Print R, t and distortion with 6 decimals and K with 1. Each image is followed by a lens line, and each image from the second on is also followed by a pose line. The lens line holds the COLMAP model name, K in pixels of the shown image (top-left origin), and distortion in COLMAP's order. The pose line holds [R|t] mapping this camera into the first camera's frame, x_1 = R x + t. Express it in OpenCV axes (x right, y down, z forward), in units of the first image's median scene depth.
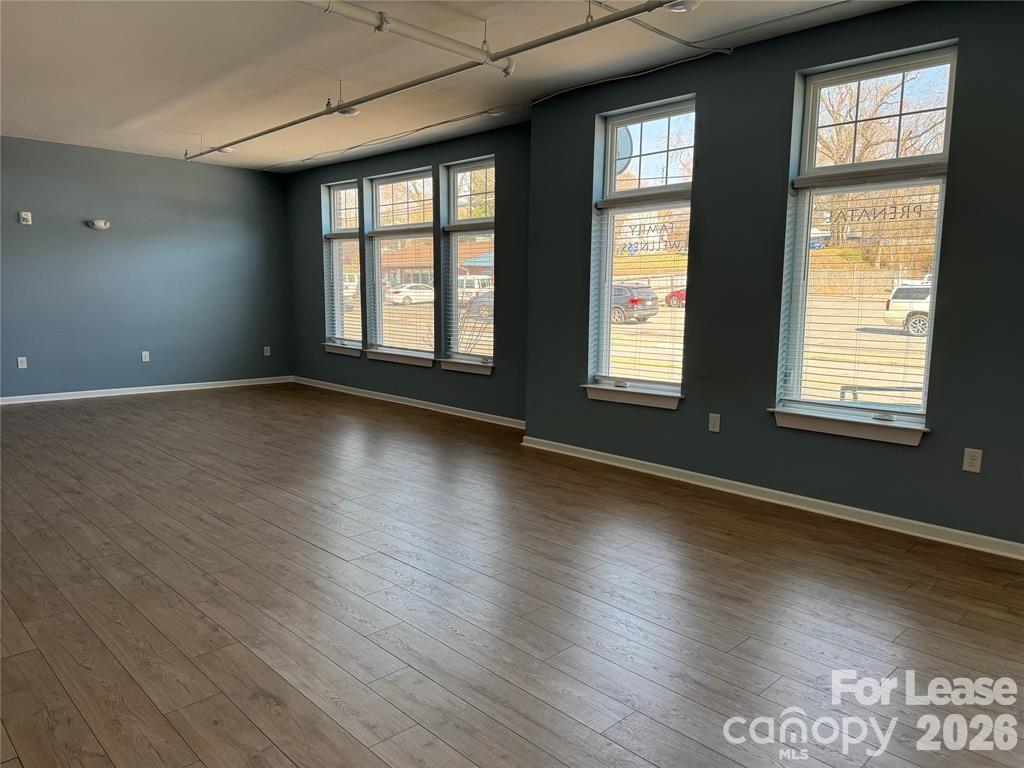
lens RADIAL K [[719.7, 0, 528.0], [0, 719.7, 388.3], [0, 0, 1]] dist [0.072523, -0.075377]
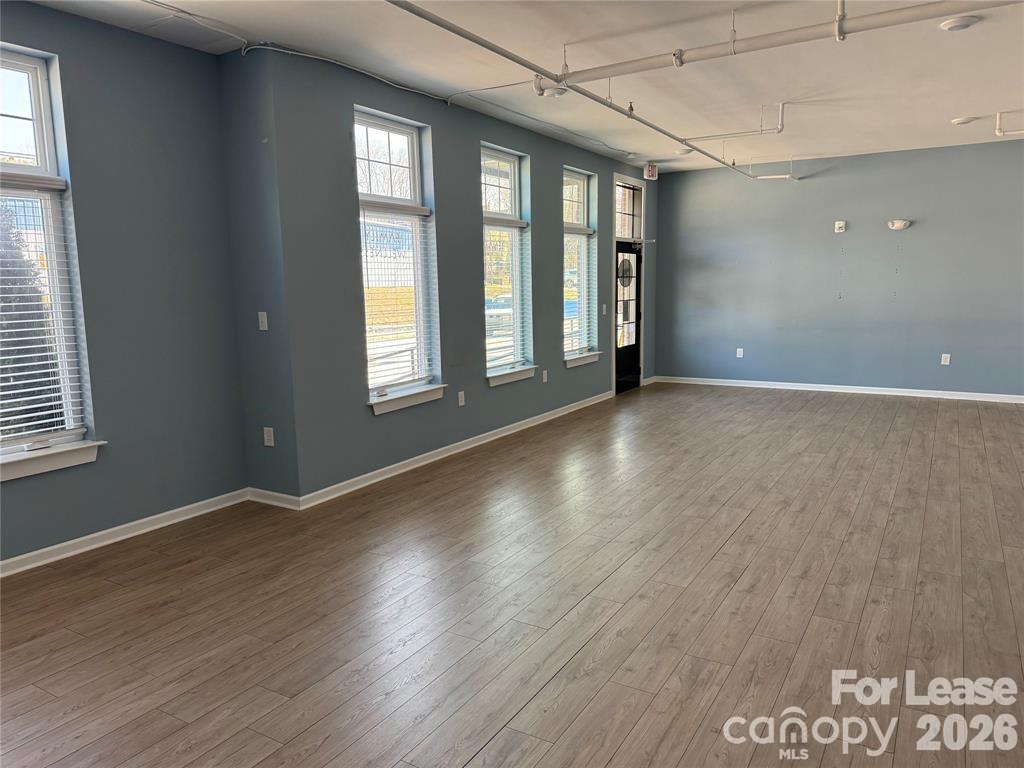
lens RADIAL K [[719.7, 0, 511.3], [0, 719.7, 380.4], [0, 0, 1]] dist [0.072523, -0.075377]
pose [[-0.247558, -0.137074, 0.959127, -1.099788], [0.142094, 0.974101, 0.175890, -0.219438], [-0.958397, 0.179829, -0.221669, 1.359793]]
